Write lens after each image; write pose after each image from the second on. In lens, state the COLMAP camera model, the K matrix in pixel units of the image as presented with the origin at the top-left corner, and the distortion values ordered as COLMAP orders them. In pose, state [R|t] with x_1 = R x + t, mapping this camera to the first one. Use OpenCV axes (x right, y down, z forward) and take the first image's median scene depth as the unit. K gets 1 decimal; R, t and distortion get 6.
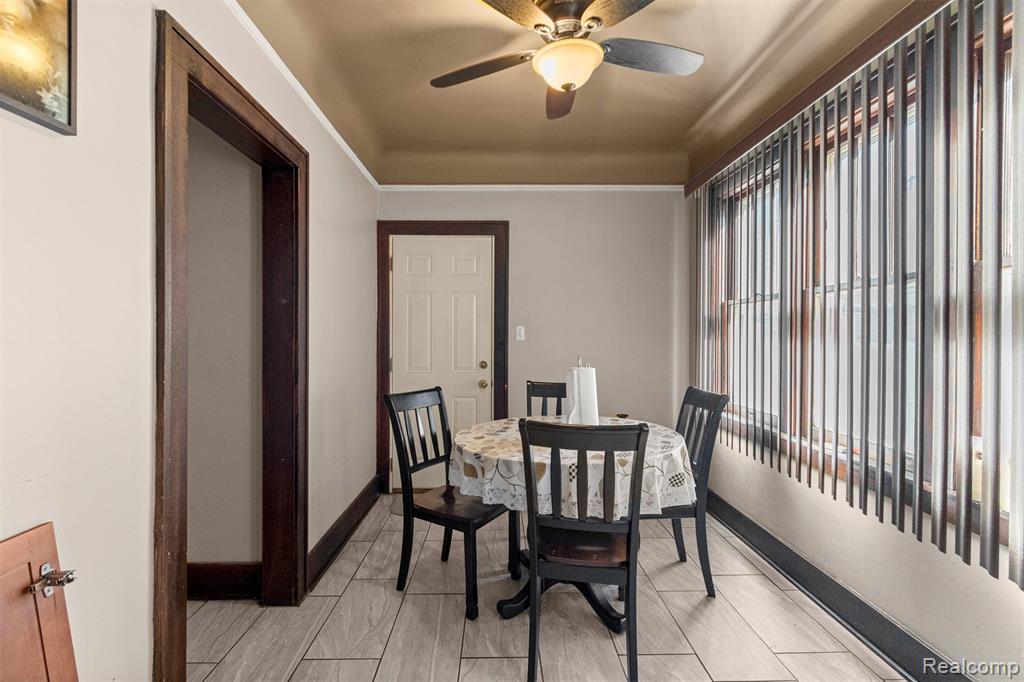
lens RADIAL K [[476.5, 0, 506.2], [0, 476.5, 337.5], [0, 0, 1]] dist [0.002173, -0.001614]
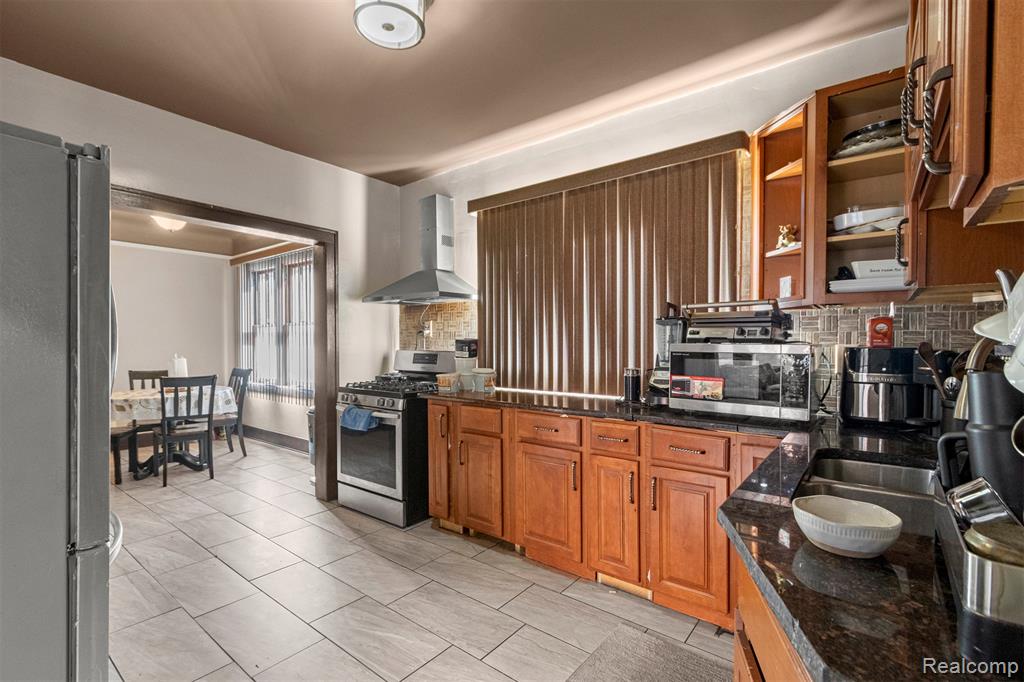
lens RADIAL K [[476.5, 0, 510.6], [0, 476.5, 350.8], [0, 0, 1]] dist [0.002173, -0.001614]
pose [[0.631543, -0.015138, 0.775193, -0.551224], [0.004741, 0.999866, 0.015663, 0.001372], [-0.775326, -0.006217, 0.631530, -1.480768]]
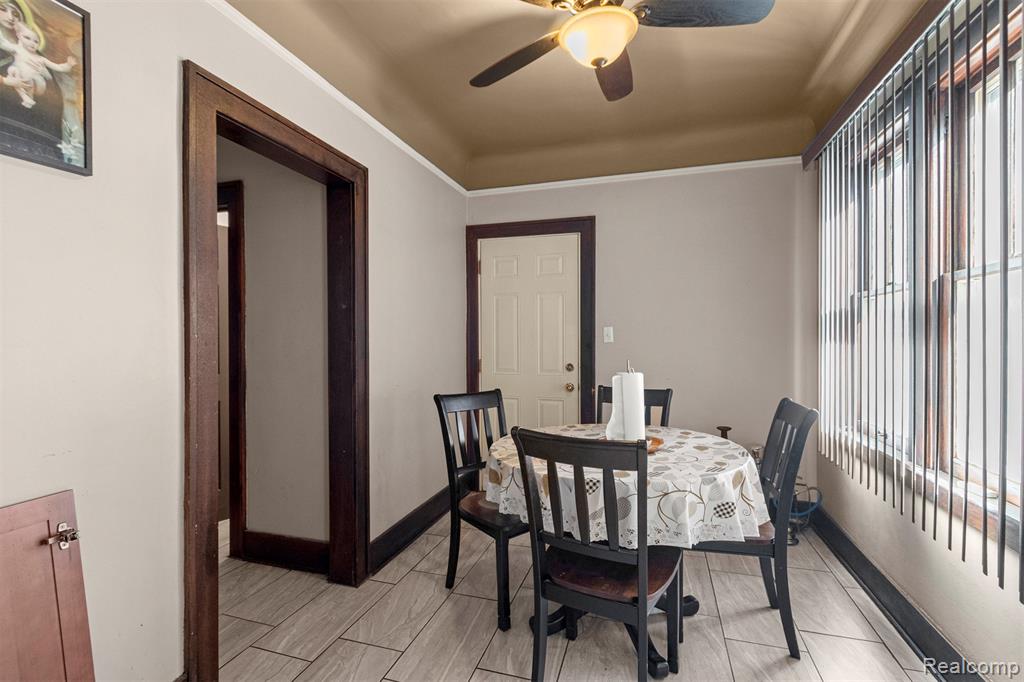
lens RADIAL K [[476.5, 0, 503.5], [0, 476.5, 339.3], [0, 0, 1]] dist [0.002173, -0.001614]
pose [[0.949967, -0.001250, -0.312347, 0.218308], [0.001819, 0.999997, 0.001529, -0.001807], [0.312344, -0.002021, 0.949967, 0.075110]]
